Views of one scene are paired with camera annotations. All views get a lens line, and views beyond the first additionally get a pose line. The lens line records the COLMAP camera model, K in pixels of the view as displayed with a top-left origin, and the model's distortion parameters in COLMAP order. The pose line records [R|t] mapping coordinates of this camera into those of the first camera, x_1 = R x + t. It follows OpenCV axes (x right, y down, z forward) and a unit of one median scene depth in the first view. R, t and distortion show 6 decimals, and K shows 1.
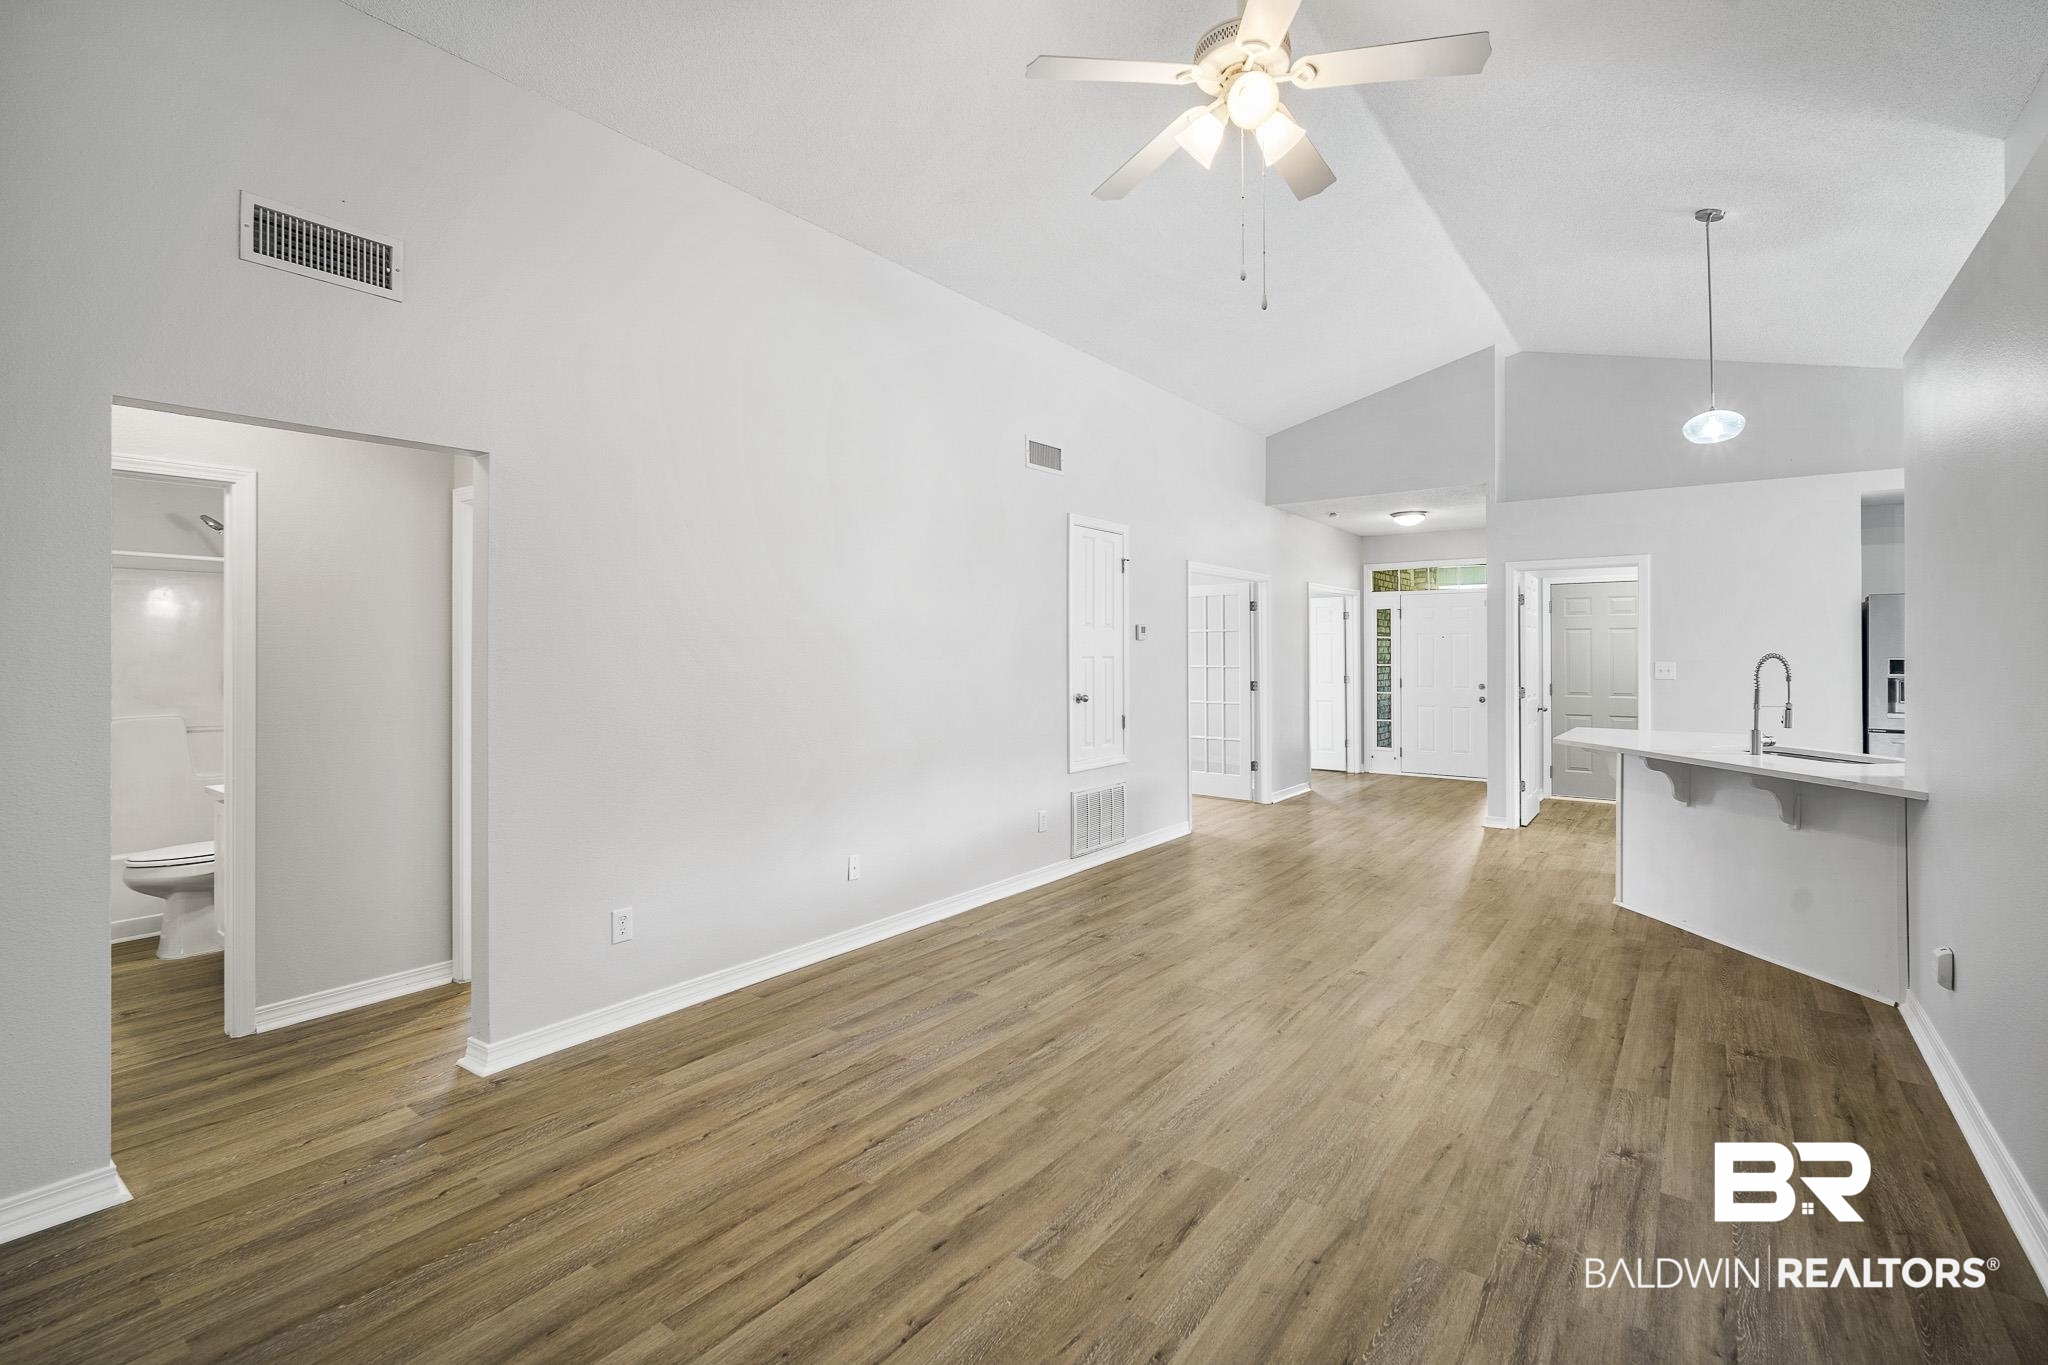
lens RADIAL K [[913.9, 0, 1037.1], [0, 913.9, 662.9], [0, 0, 1]] dist [-0.003346, 0.000899]
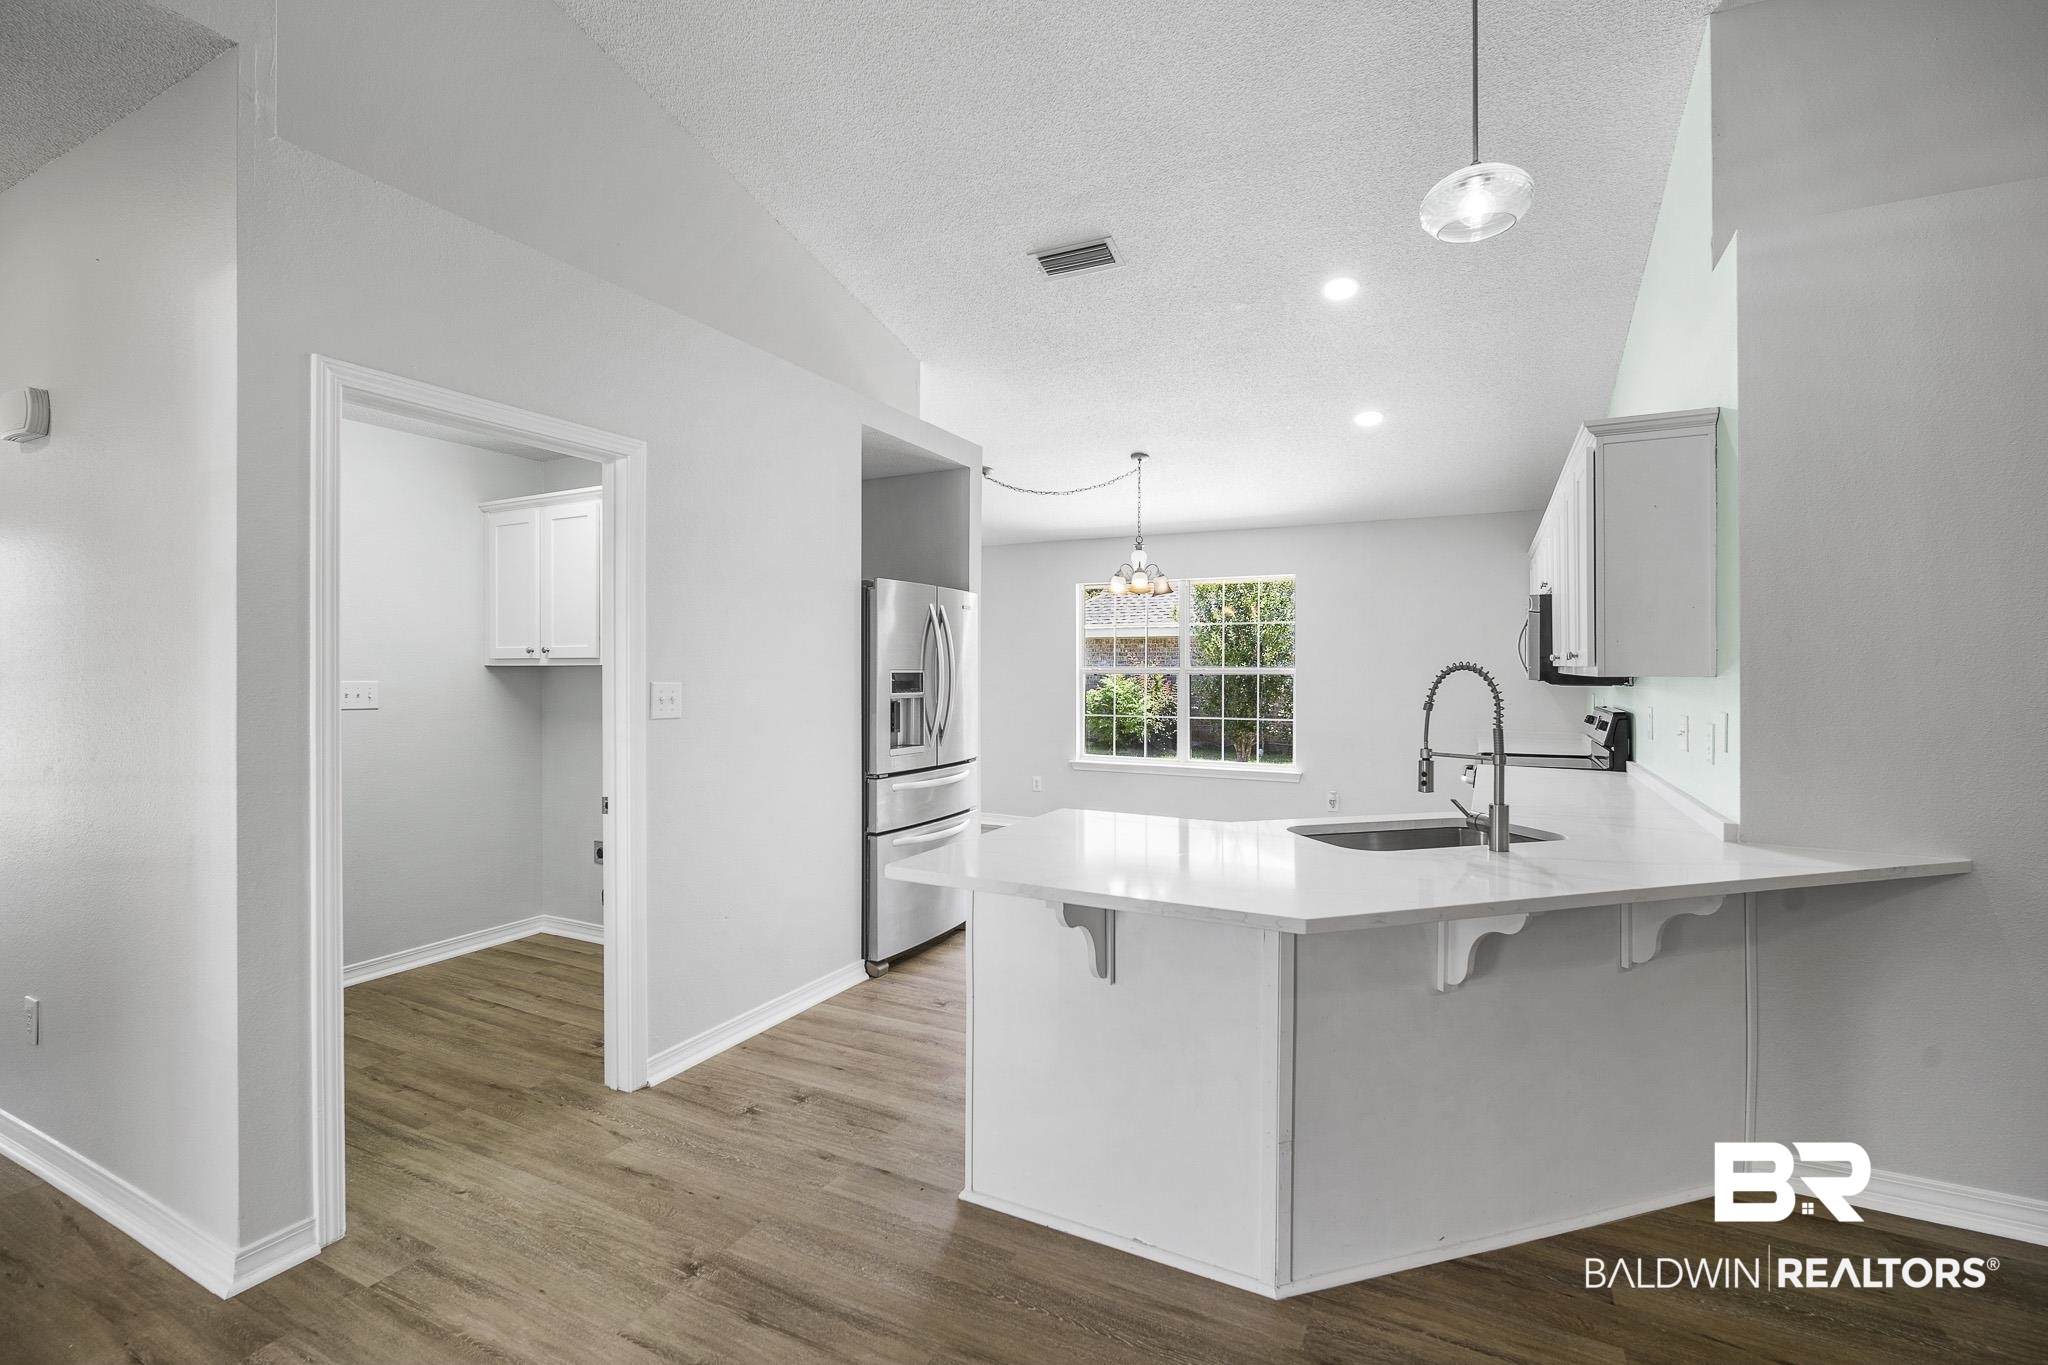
lens RADIAL K [[913.9, 0, 1021.3], [0, 913.9, 661.6], [0, 0, 1]] dist [-0.003346, 0.000899]
pose [[-0.167735, 0.004957, 0.985820, 0.379544], [0.010584, 0.999939, -0.003227, -0.014439], [-0.985775, 0.009893, -0.167777, 1.702825]]
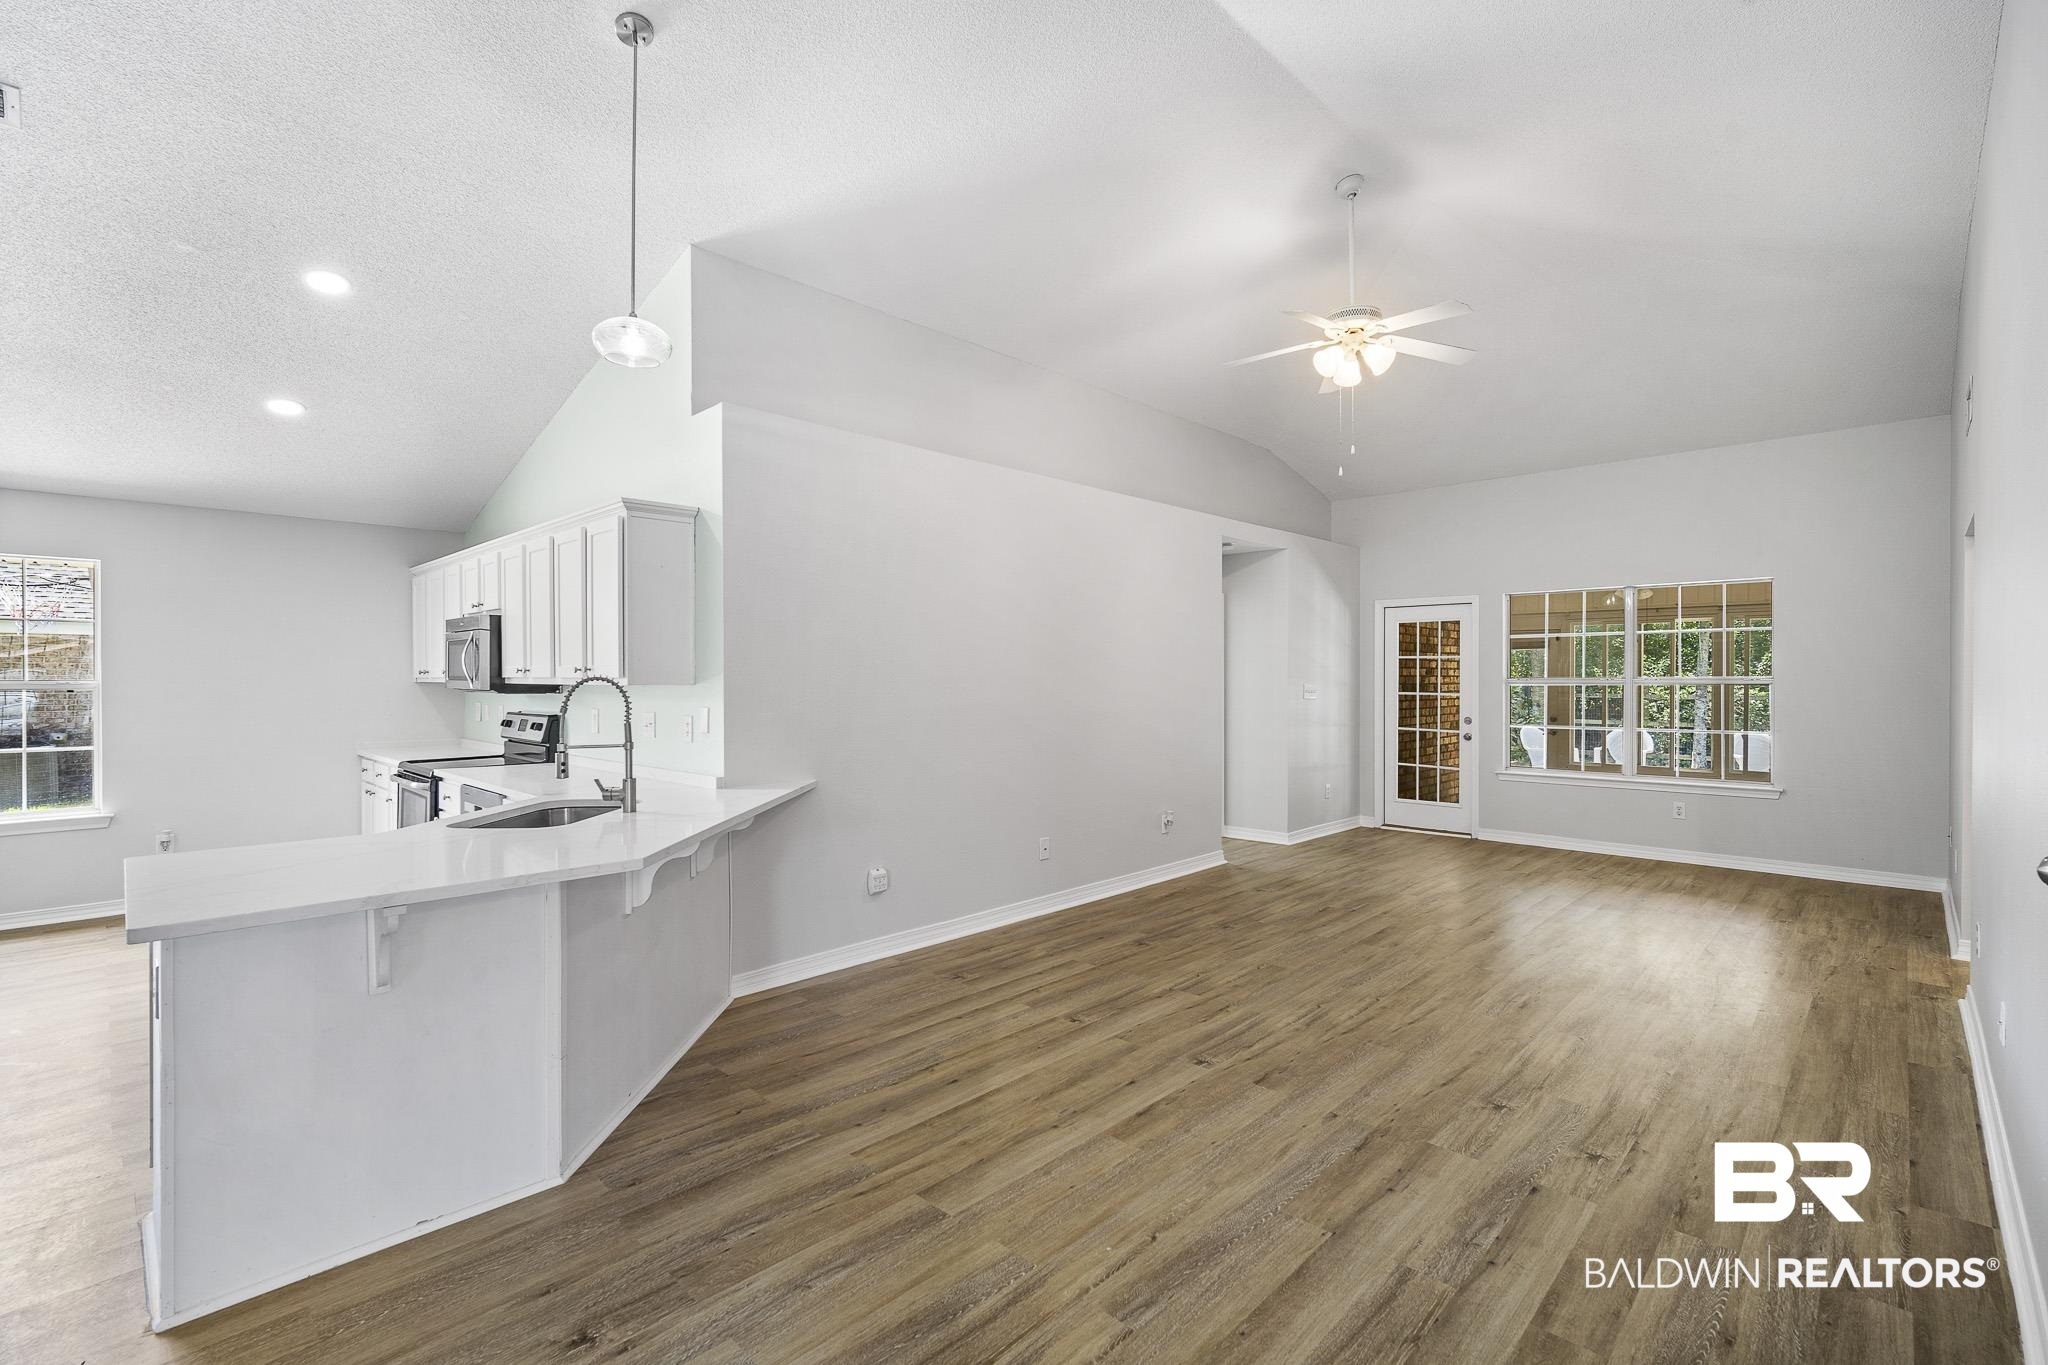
lens RADIAL K [[913.9, 0, 1048.4], [0, 913.9, 686.8], [0, 0, 1]] dist [-0.003346, 0.000899]
pose [[-0.993334, 0.000080, 0.115275, 0.453130], [0.002530, 0.999774, 0.021114, -0.018625], [-0.115247, 0.021265, -0.993109, 2.088820]]
